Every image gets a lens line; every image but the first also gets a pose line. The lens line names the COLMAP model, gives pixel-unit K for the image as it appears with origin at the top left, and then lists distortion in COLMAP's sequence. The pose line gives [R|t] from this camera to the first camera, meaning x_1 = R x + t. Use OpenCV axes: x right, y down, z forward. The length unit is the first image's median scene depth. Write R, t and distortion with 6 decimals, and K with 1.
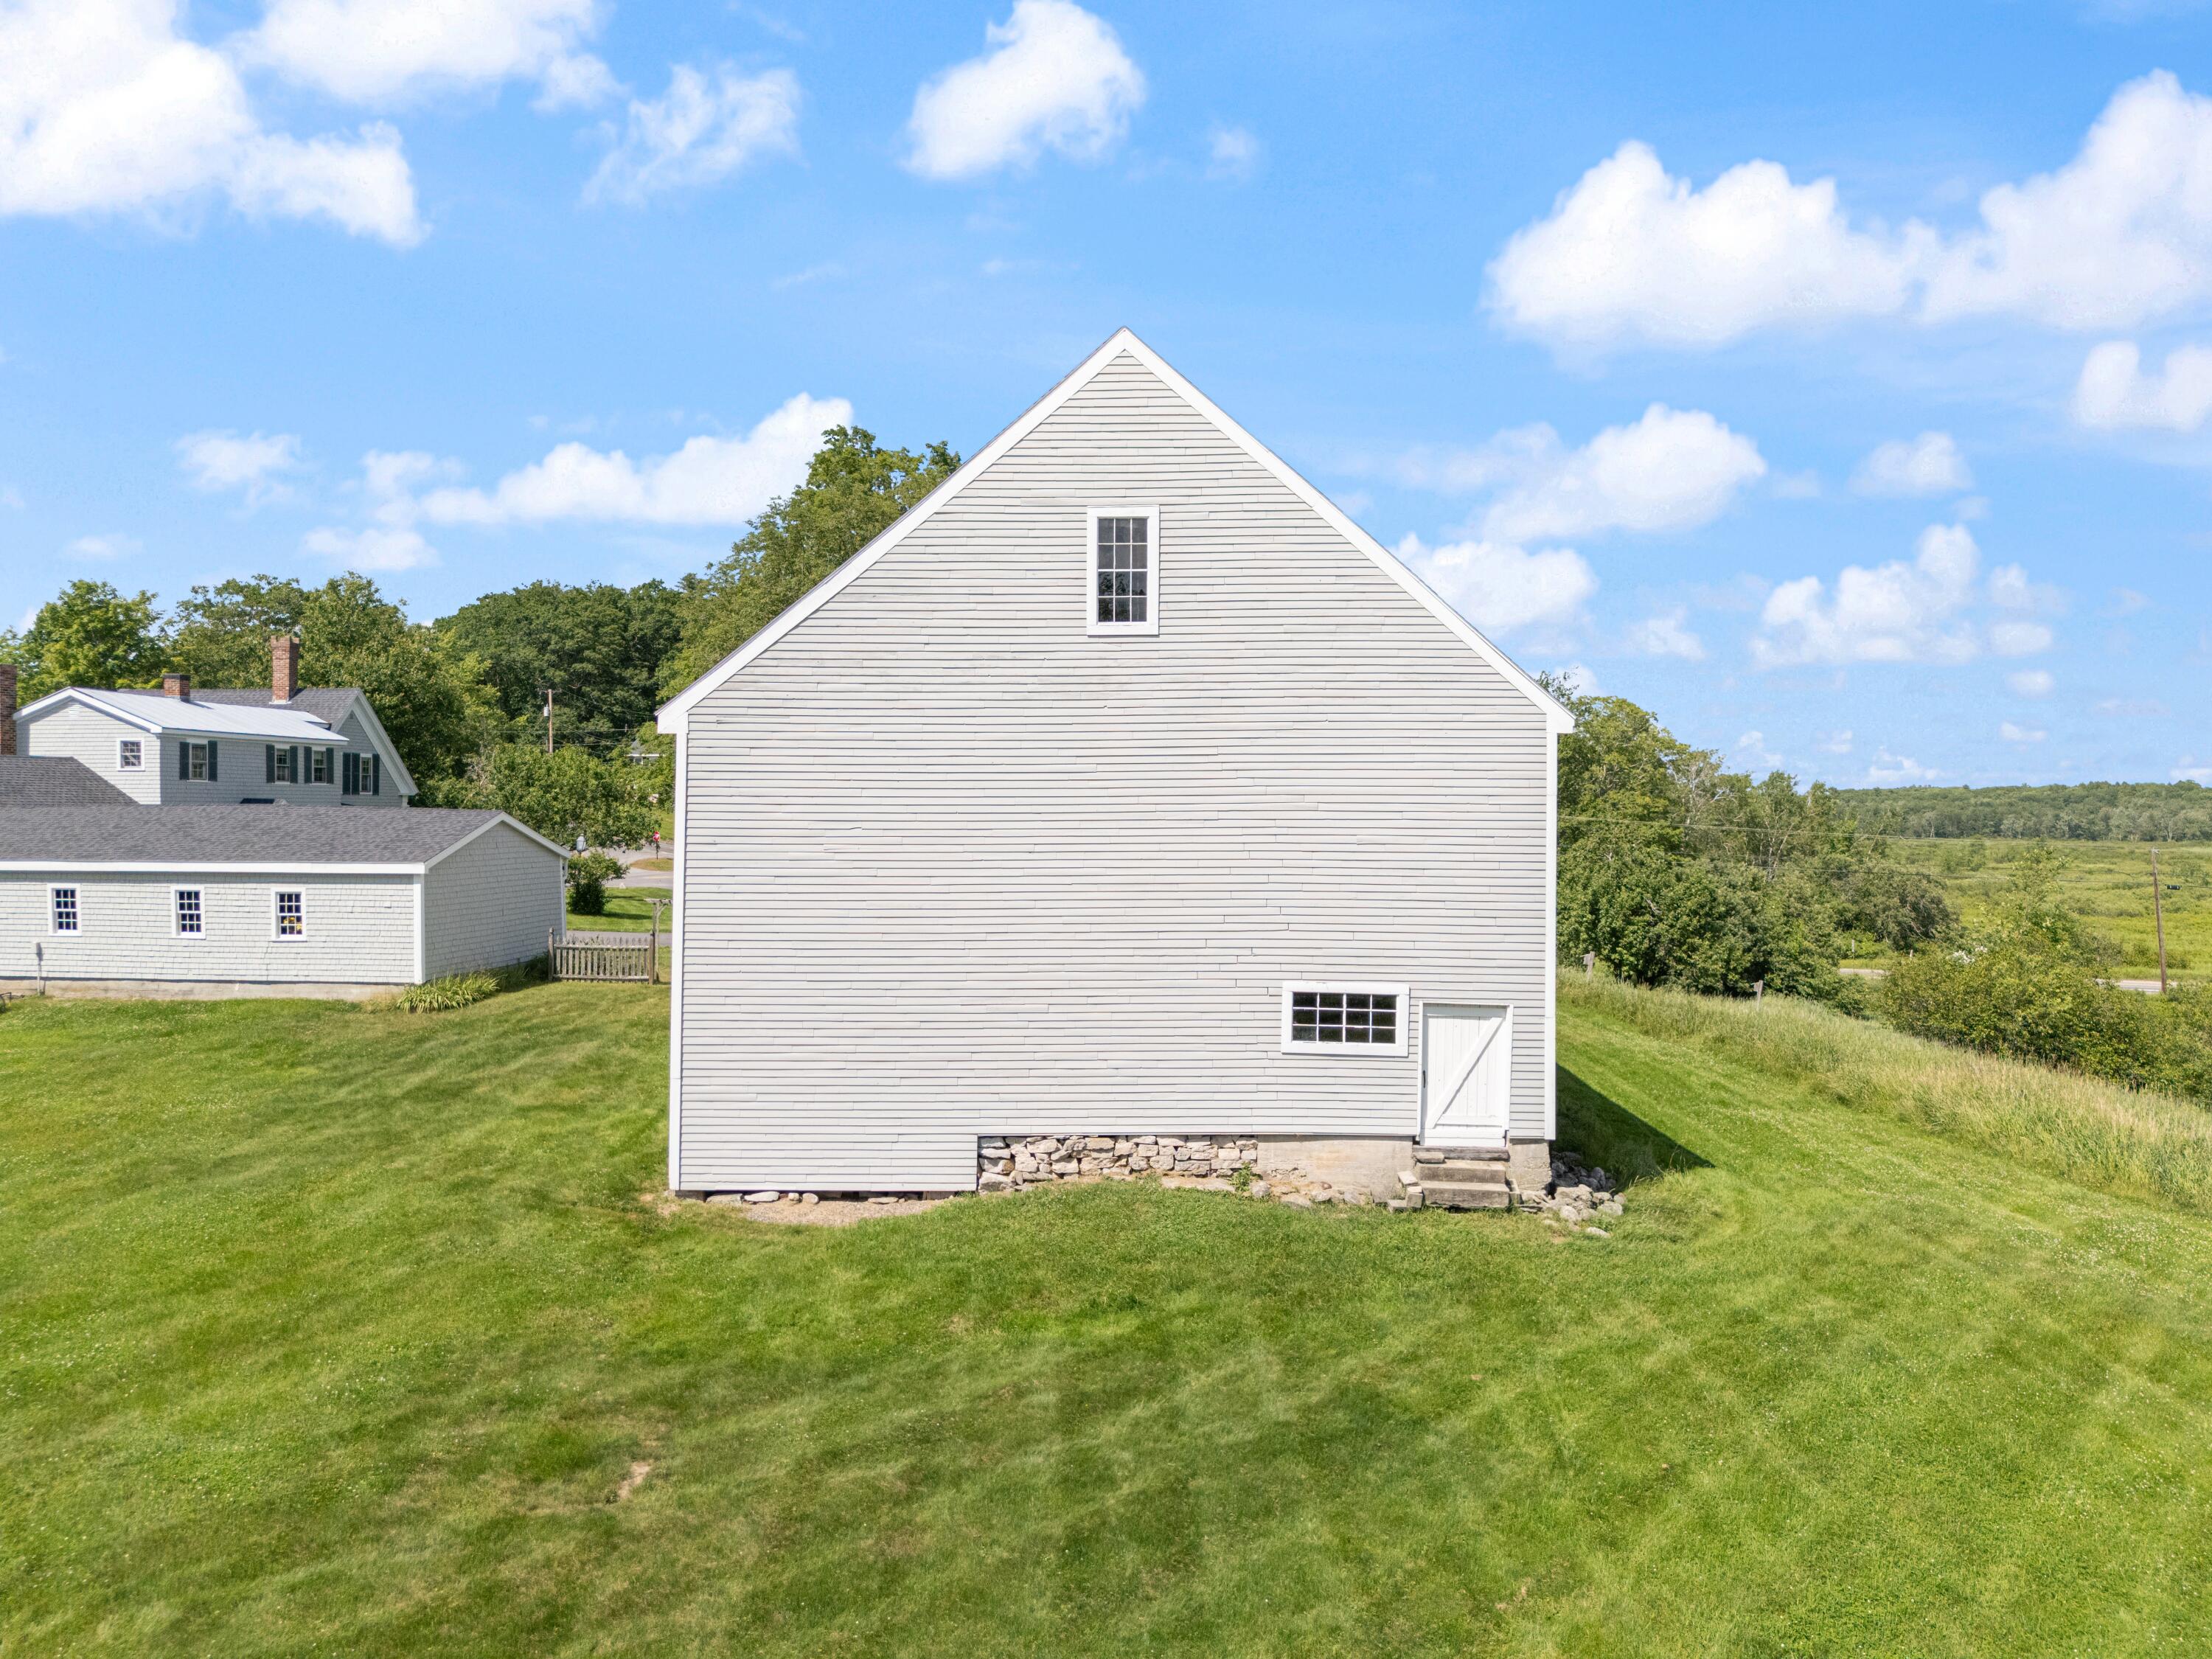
lens RADIAL K [[1607.8, 0, 1123.1], [0, 1607.8, 833.8], [0, 0, 1]] dist [0.069802, -0.052026]
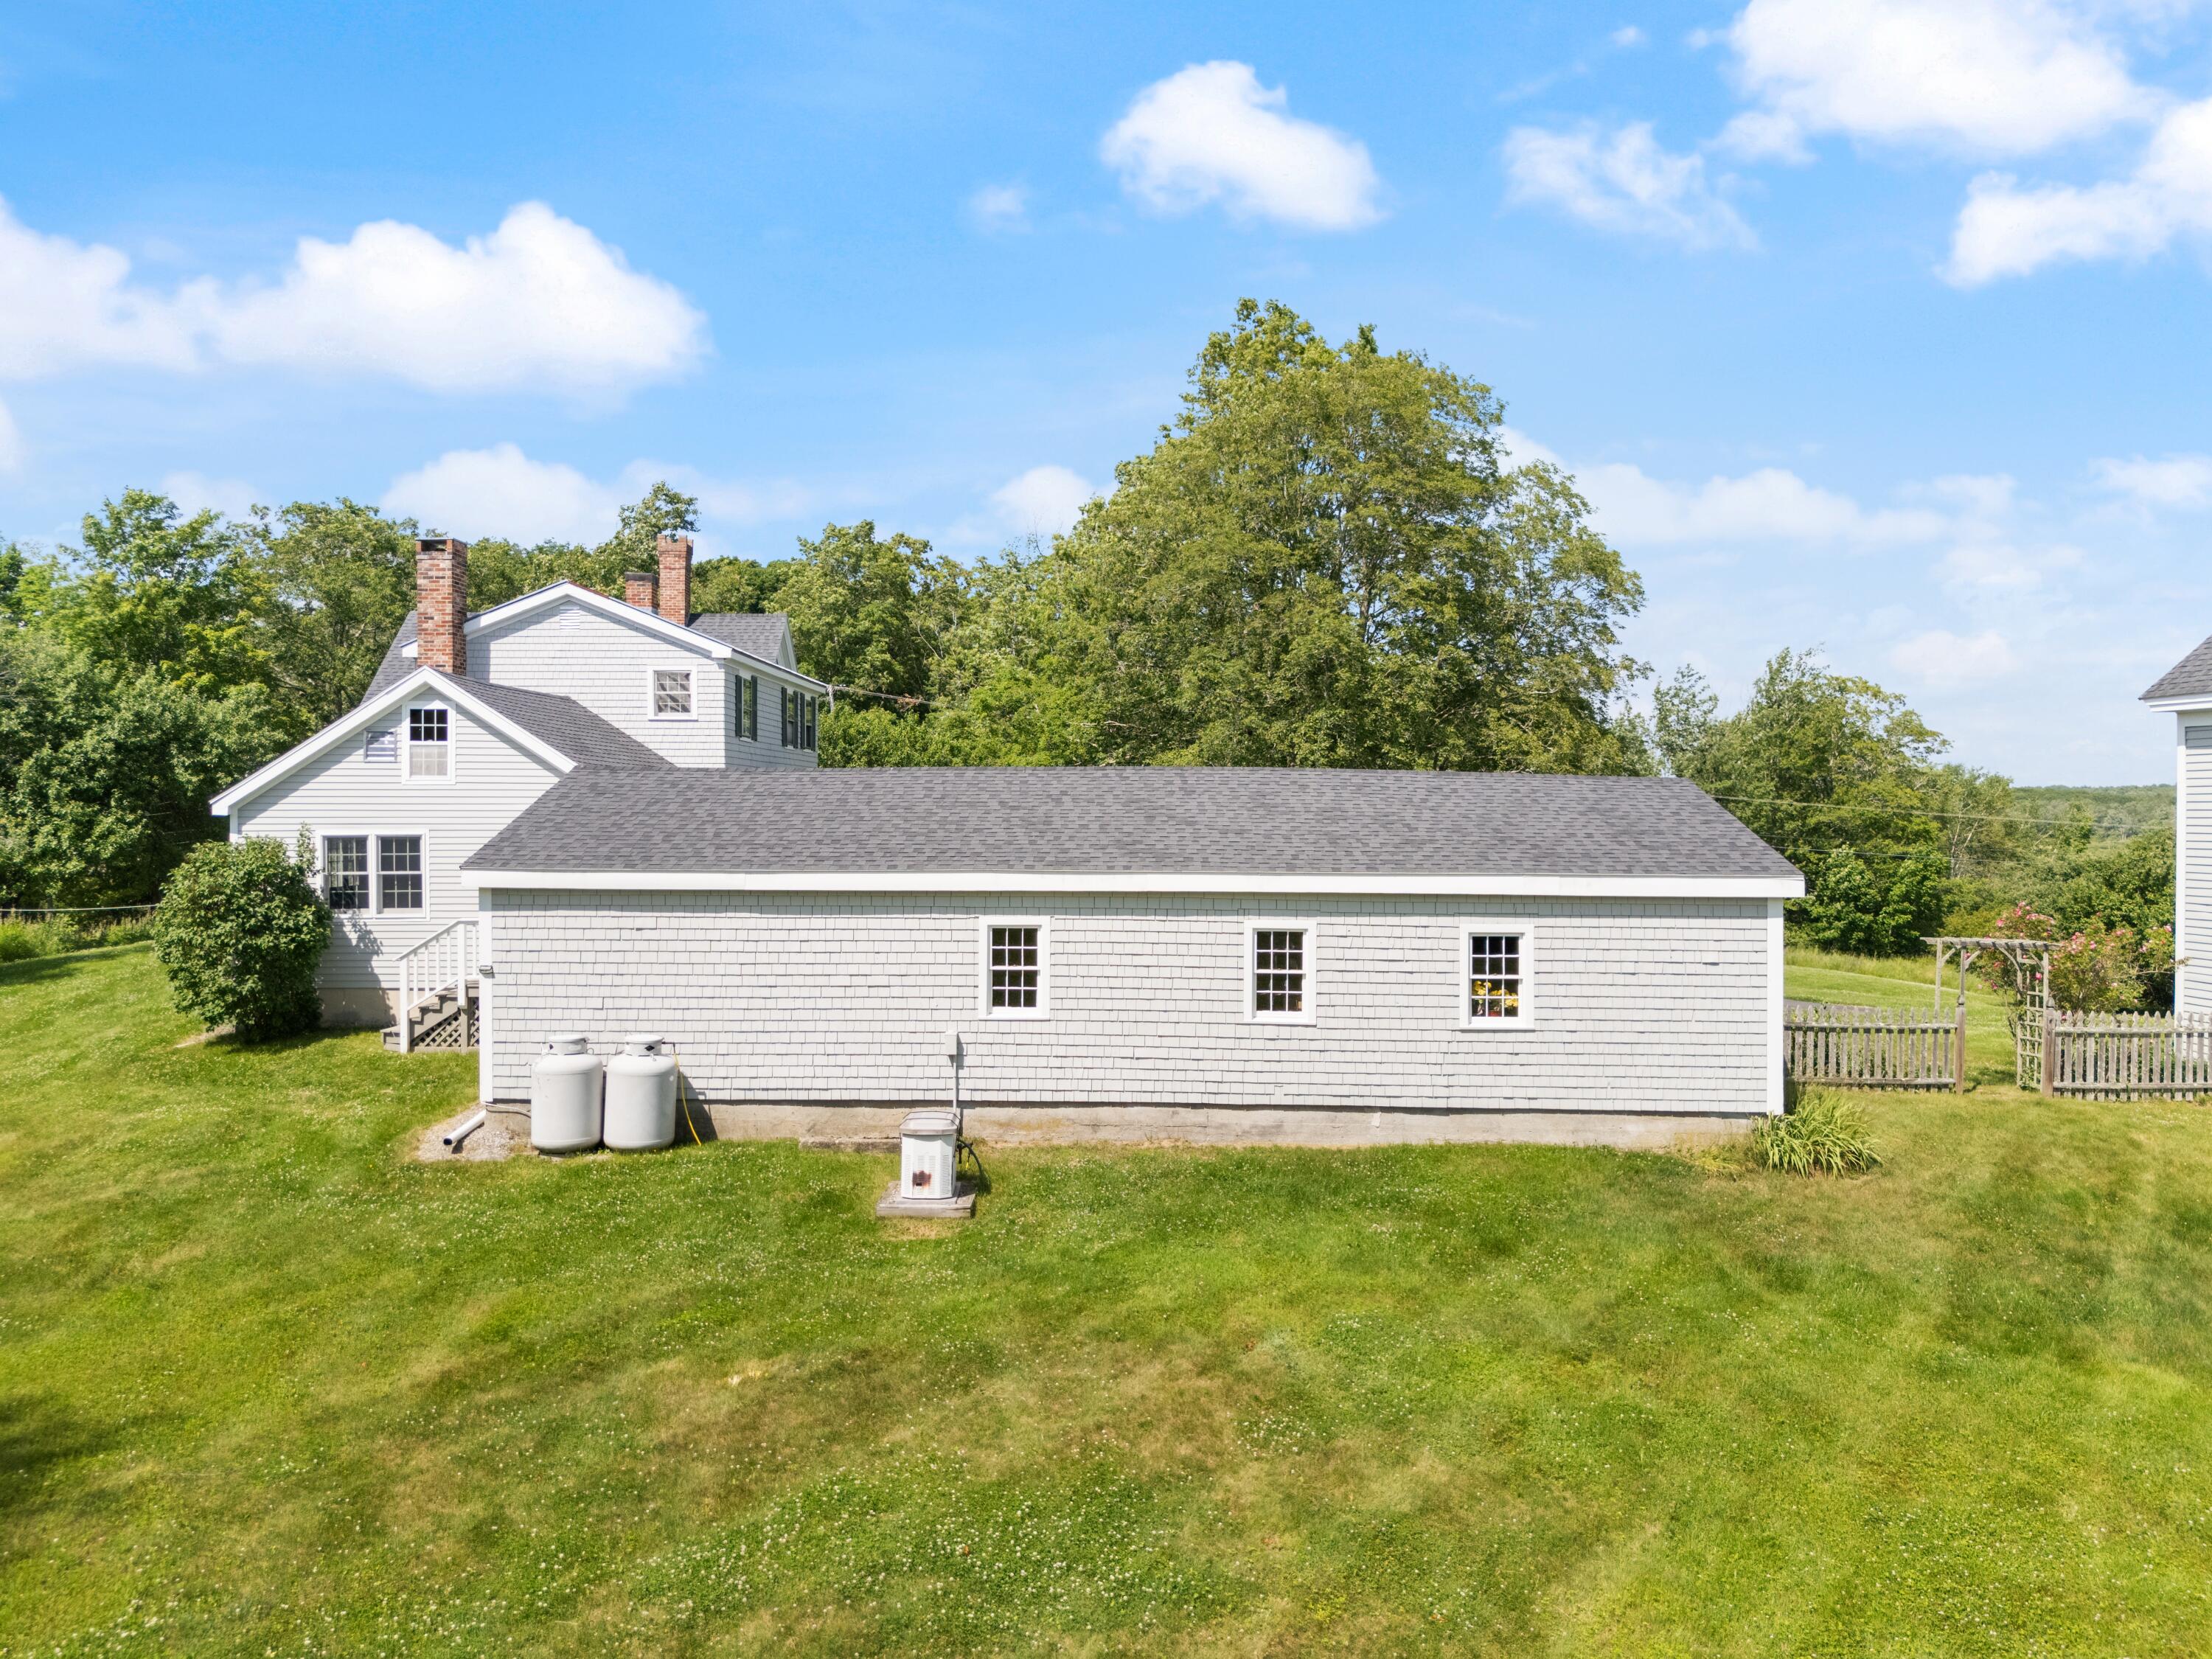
lens RADIAL K [[1607.8, 0, 1123.1], [0, 1607.8, 833.8], [0, 0, 1]] dist [0.069802, -0.052026]
pose [[0.992484, 0.002515, 0.122347, -0.673347], [-0.002230, 0.999994, -0.002467, 0.006195], [-0.122353, 0.002176, 0.992484, 0.504560]]
